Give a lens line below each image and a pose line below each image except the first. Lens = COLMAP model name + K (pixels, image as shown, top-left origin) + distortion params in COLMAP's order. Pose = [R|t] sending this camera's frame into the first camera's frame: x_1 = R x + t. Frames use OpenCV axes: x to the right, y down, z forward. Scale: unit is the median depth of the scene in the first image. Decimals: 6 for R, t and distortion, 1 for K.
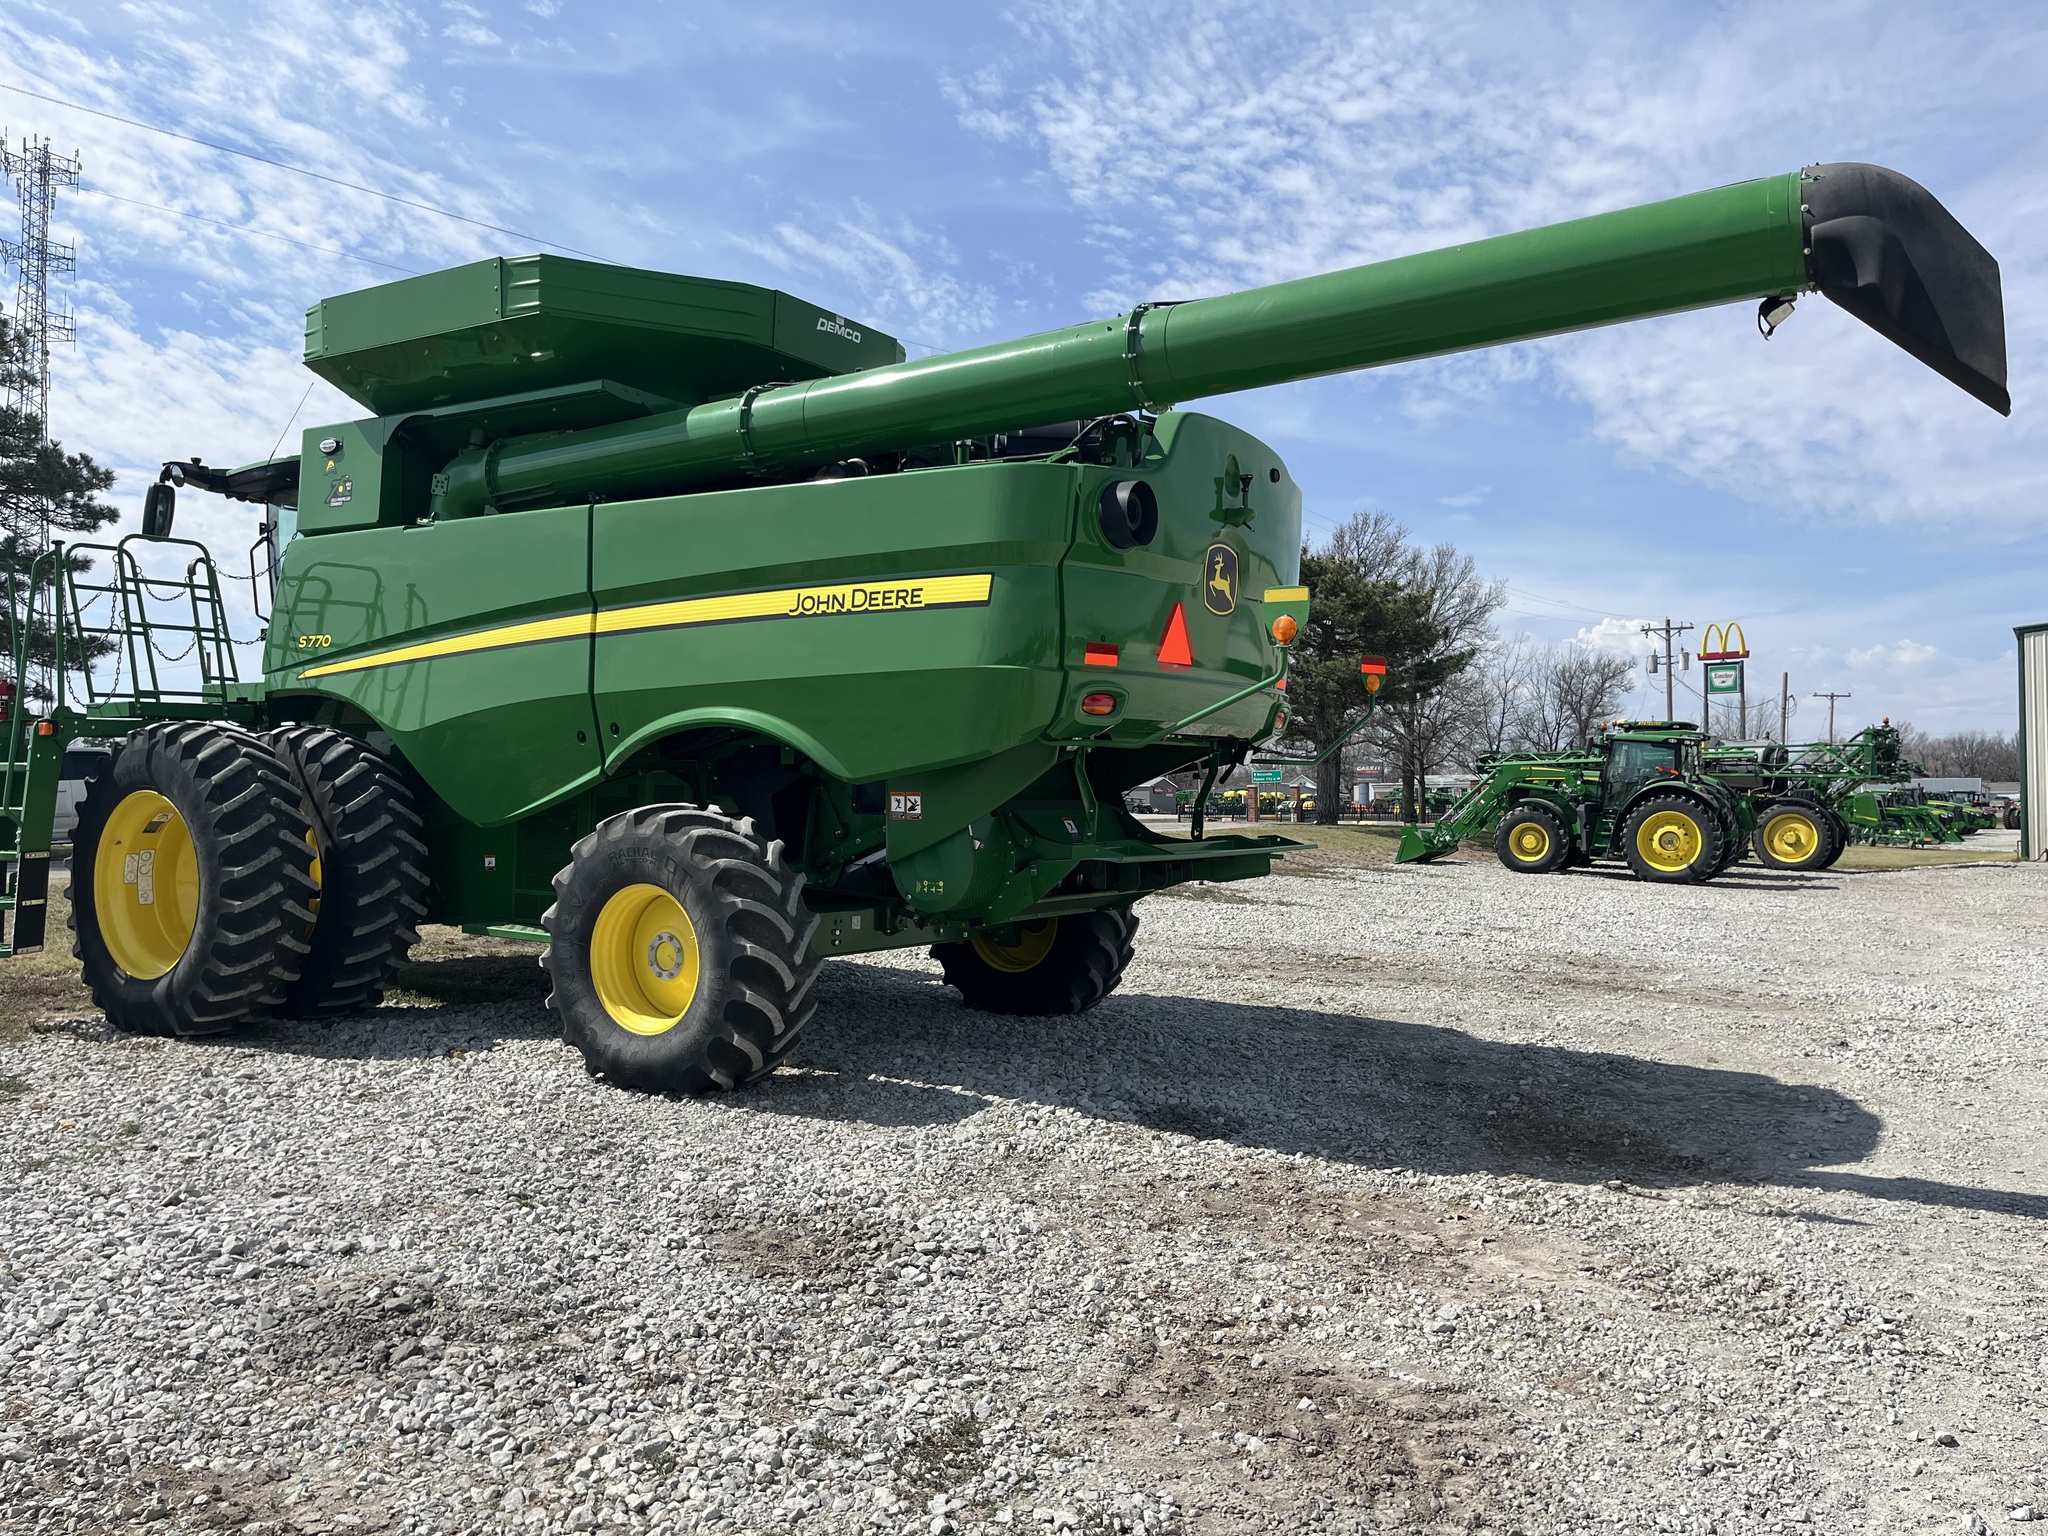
lens RADIAL K [[1560.5, 0, 1024.0], [0, 1560.5, 768.0], [0, 0, 1]] dist [0.108928, -0.143976]
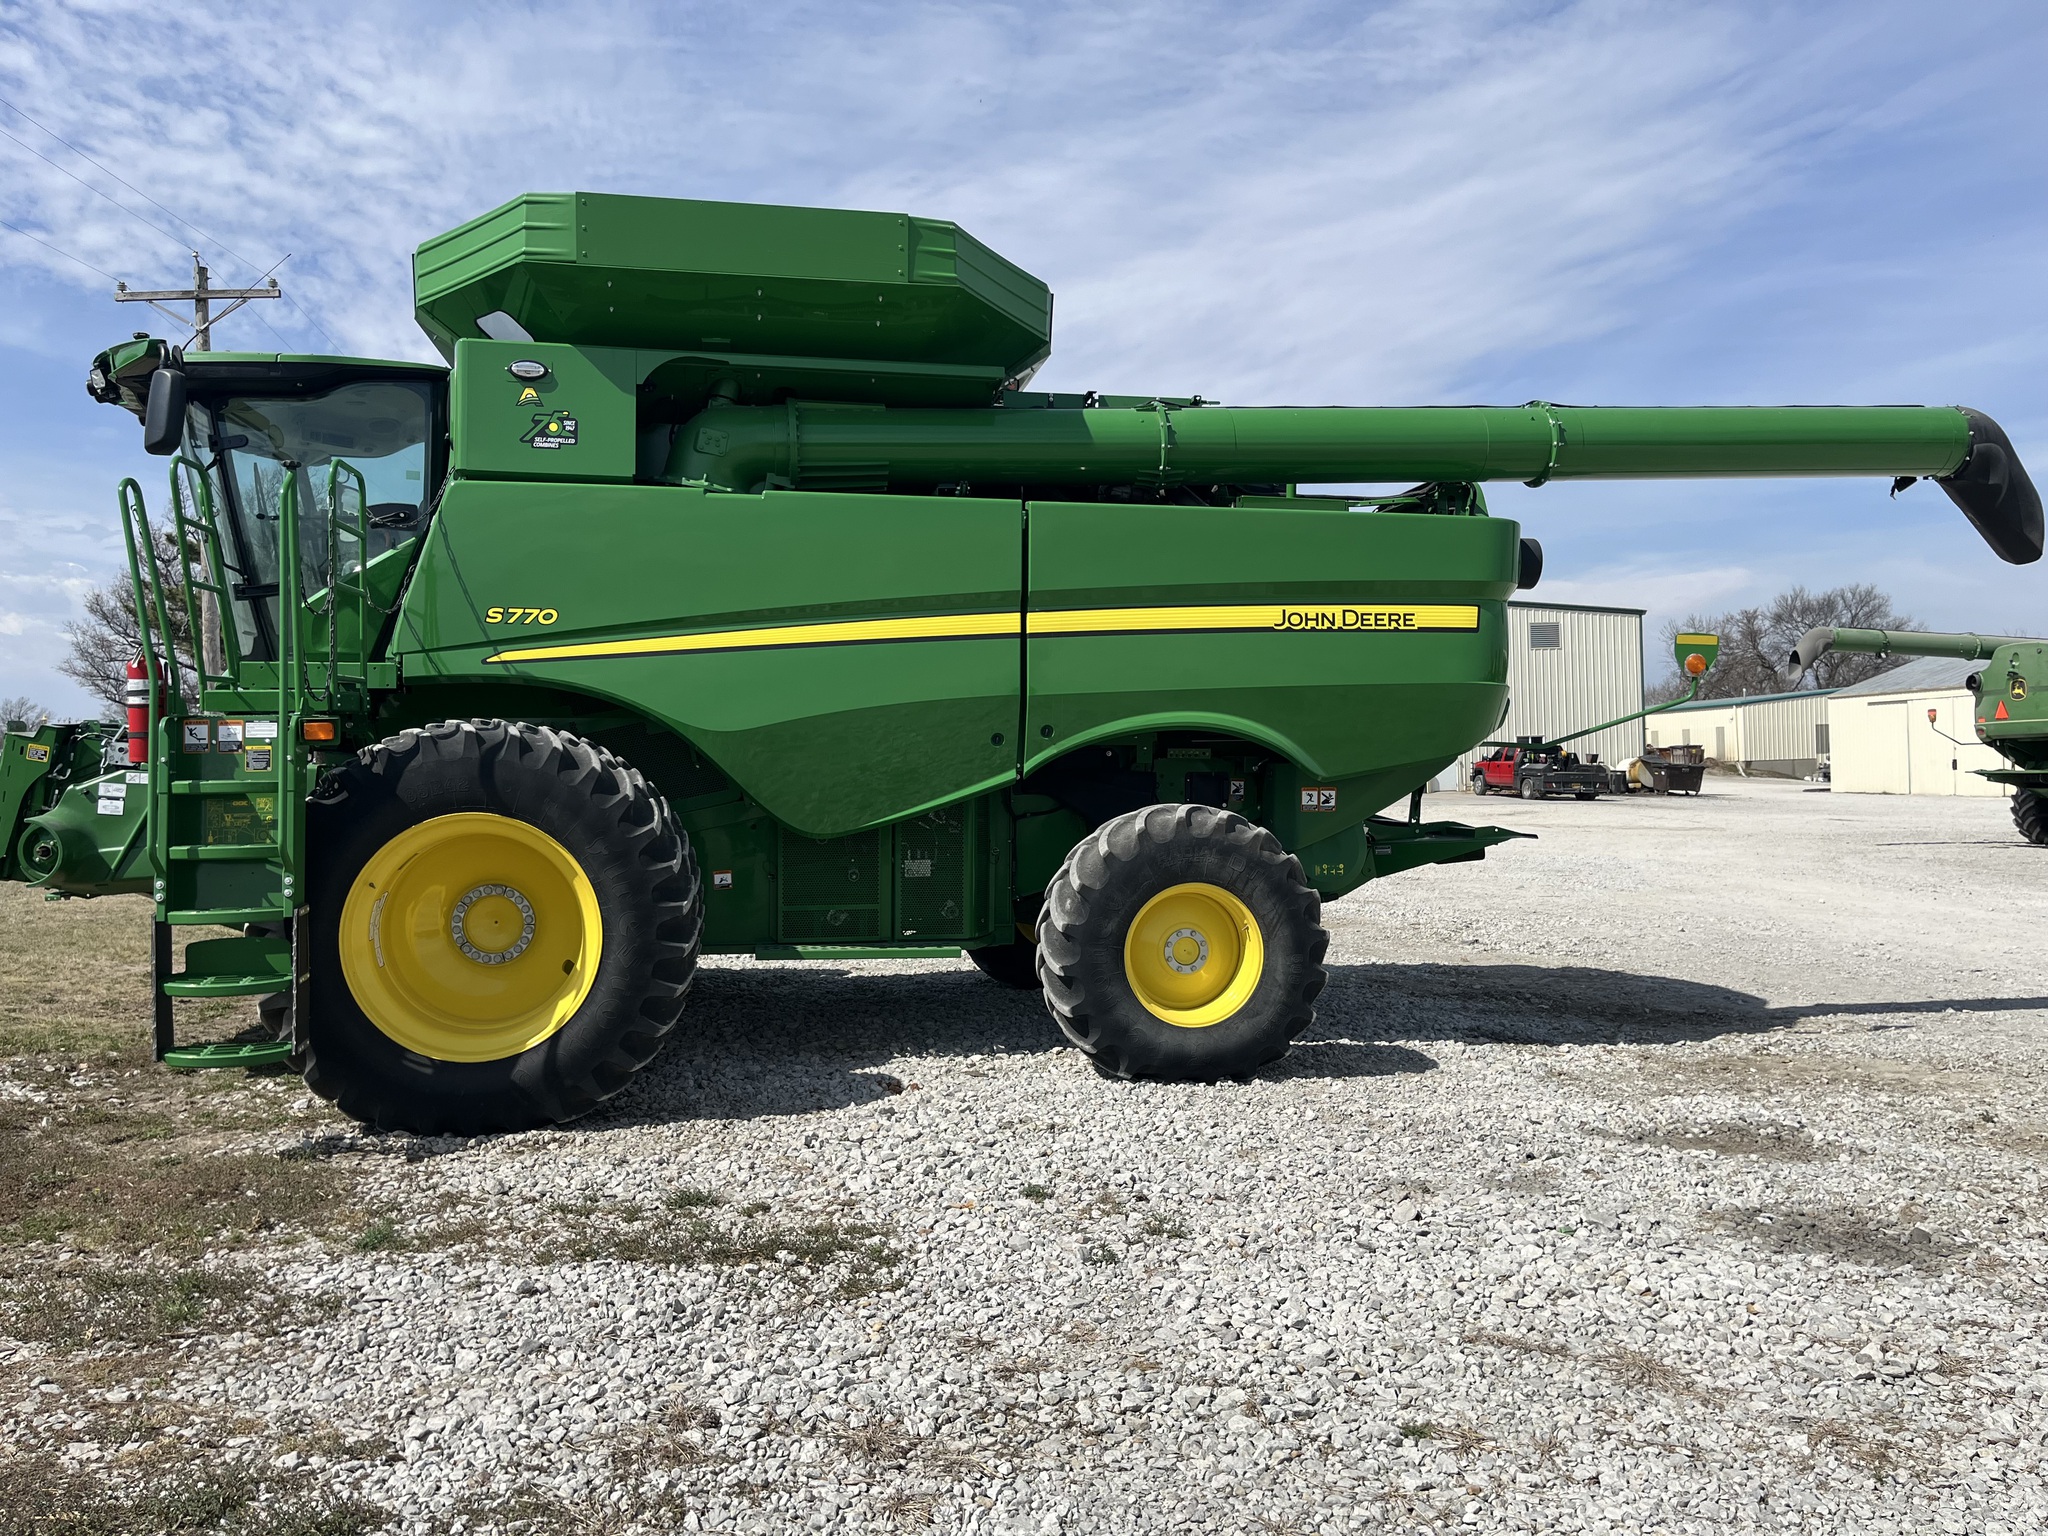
lens RADIAL K [[1503.5, 0, 1024.0], [0, 1503.5, 768.0], [0, 0, 1]] dist [0.087904, -0.128836]
pose [[0.732659, -0.023983, 0.680173, -0.899666], [0.004868, 0.999538, 0.030000, -0.029937], [-0.680579, -0.018668, 0.732437, 0.315540]]
